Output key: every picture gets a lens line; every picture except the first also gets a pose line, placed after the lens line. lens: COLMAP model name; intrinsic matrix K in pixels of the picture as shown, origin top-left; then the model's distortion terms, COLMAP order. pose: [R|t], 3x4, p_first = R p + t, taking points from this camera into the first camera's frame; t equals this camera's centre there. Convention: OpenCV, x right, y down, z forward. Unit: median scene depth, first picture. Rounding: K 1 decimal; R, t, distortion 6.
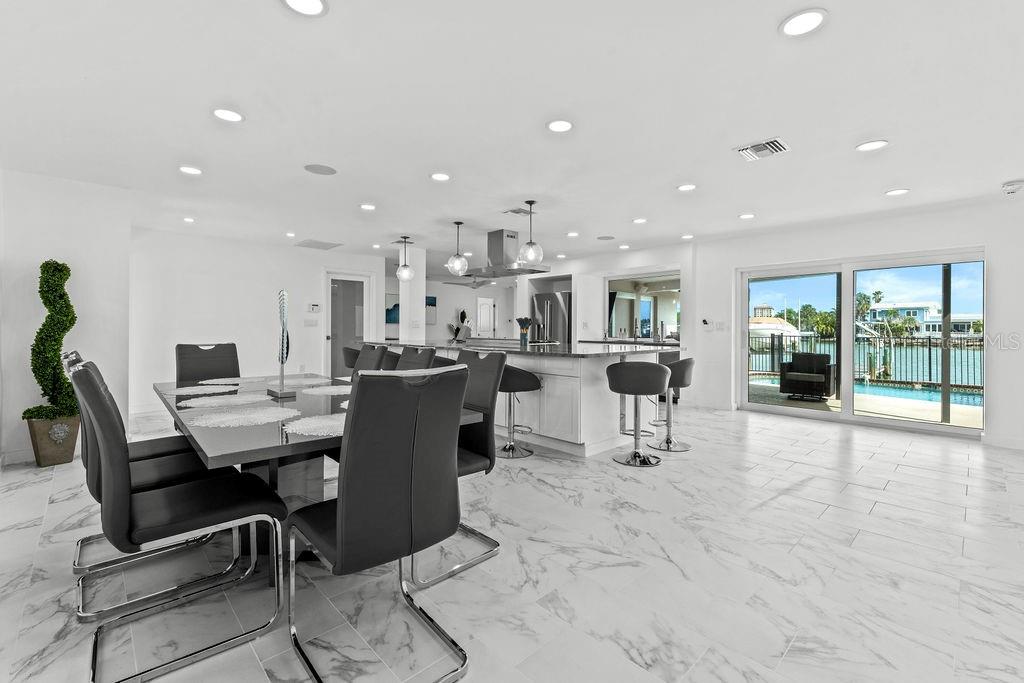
lens RADIAL K [[445.3, 0, 513.3], [0, 445.3, 328.3], [0, 0, 1]] dist [-0.001056, -0.000107]
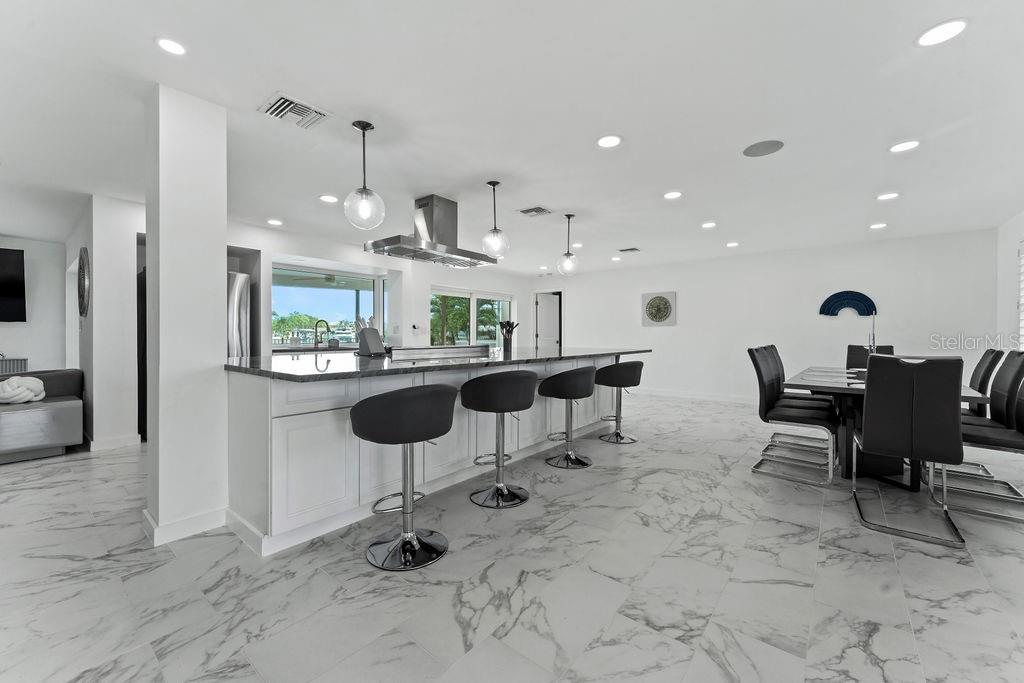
lens RADIAL K [[405.0, 0, 512.0], [0, 405.0, 338.3], [0, 0, 1]] dist [0.000186, -0.000006]
pose [[-0.123553, -0.013677, 0.992244, -1.223807], [-0.003764, 0.999904, 0.013313, -0.000028], [-0.992331, -0.002090, -0.123593, 1.678346]]
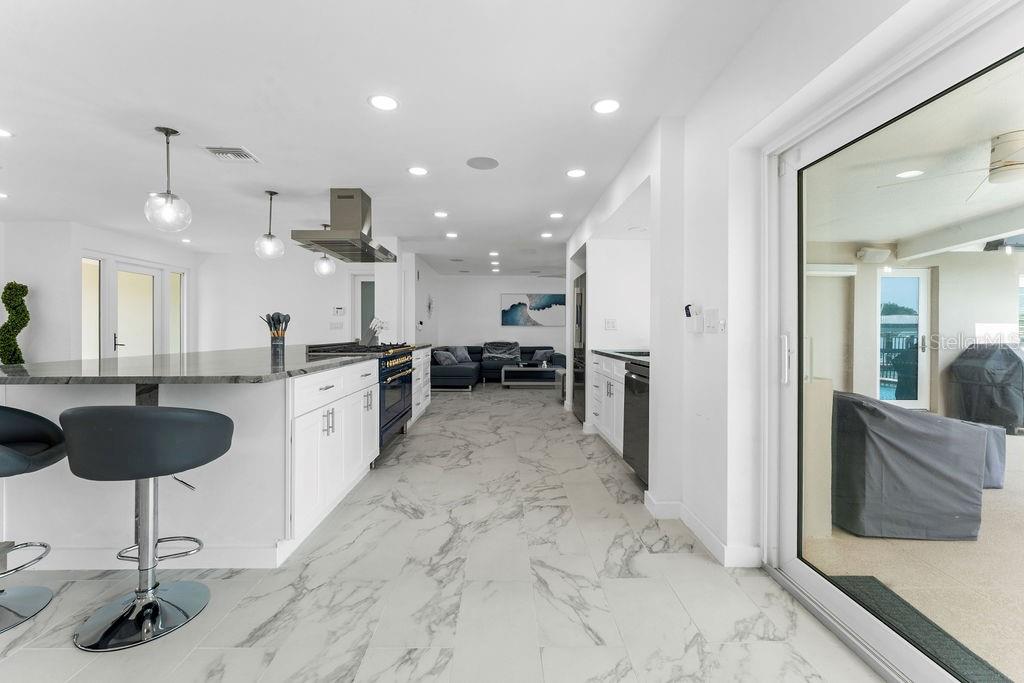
lens RADIAL K [[425.3, 0, 511.5], [0, 425.3, 332.2], [0, 0, 1]] dist [-0.004804, 0.000155]
pose [[0.736582, -0.001417, -0.676347, 1.081135], [0.002314, 0.999997, 0.000426, 0.007505], [0.676344, -0.001879, 0.736583, 1.183236]]
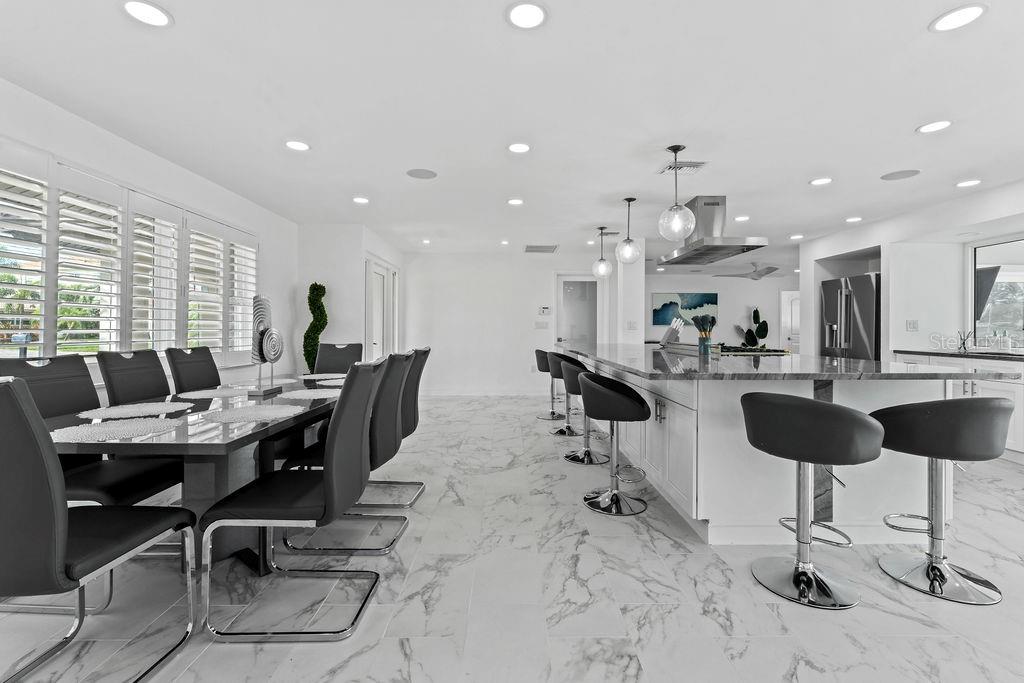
lens RADIAL K [[445.3, 0, 513.3], [0, 445.3, 328.3], [0, 0, 1]] dist [-0.001056, -0.000107]
pose [[0.728864, -0.002788, -0.684653, 0.437194], [-0.000573, 0.999989, -0.004683, 0.000255], [0.684658, 0.003806, 0.728854, 0.433937]]
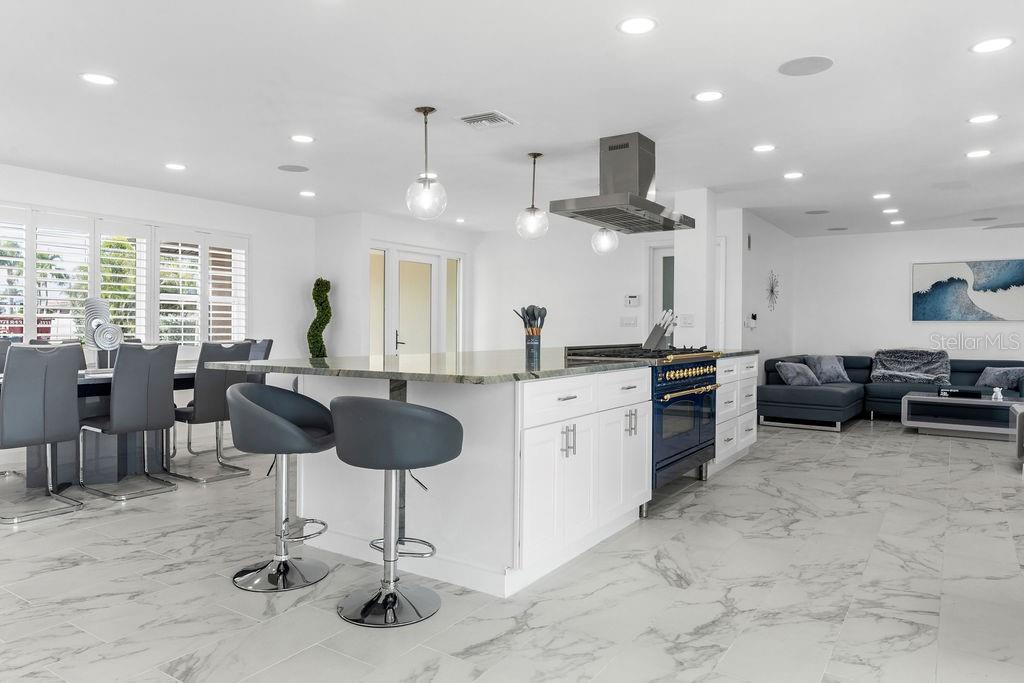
lens RADIAL K [[677.5, 0, 511.5], [0, 677.5, 336.7], [0, 0, 1]] dist [0.002056, -0.001464]
pose [[0.220926, 0.009597, -0.975243, 1.245581], [-0.004690, 0.999950, 0.008778, 0.008996], [0.975279, 0.002635, 0.220960, 1.220595]]
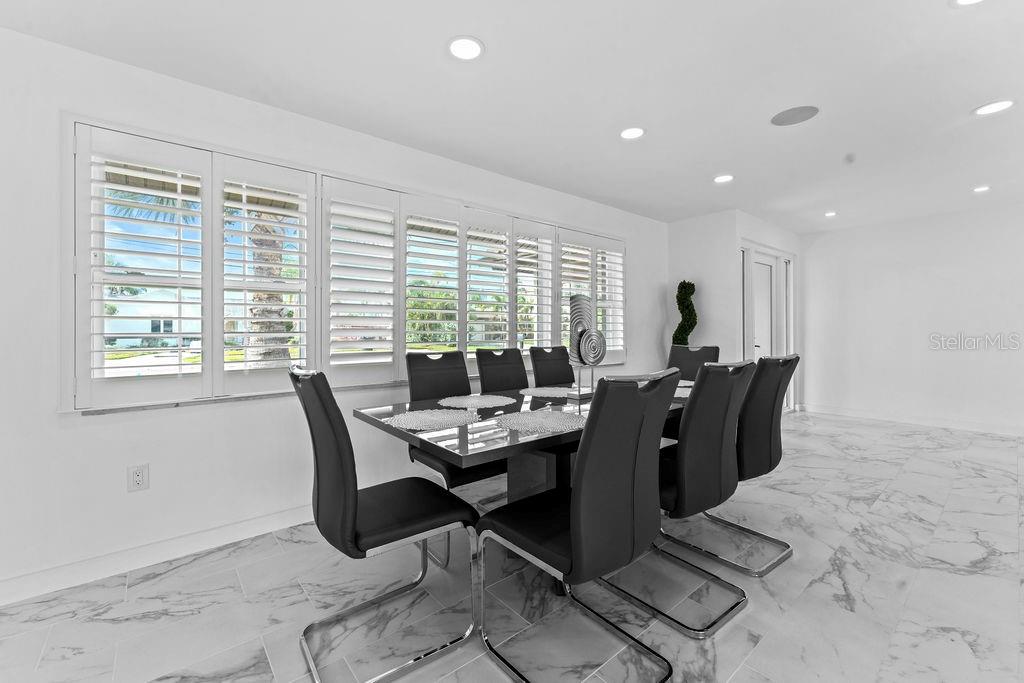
lens RADIAL K [[427.1, 0, 513.4], [0, 427.1, 329.4], [0, 0, 1]] dist [-0.001448, -0.000229]
pose [[-0.063017, -0.002806, -0.998009, 0.320774], [0.003409, 0.999990, -0.003027, -0.001519], [0.998007, -0.003593, -0.063007, 0.616940]]
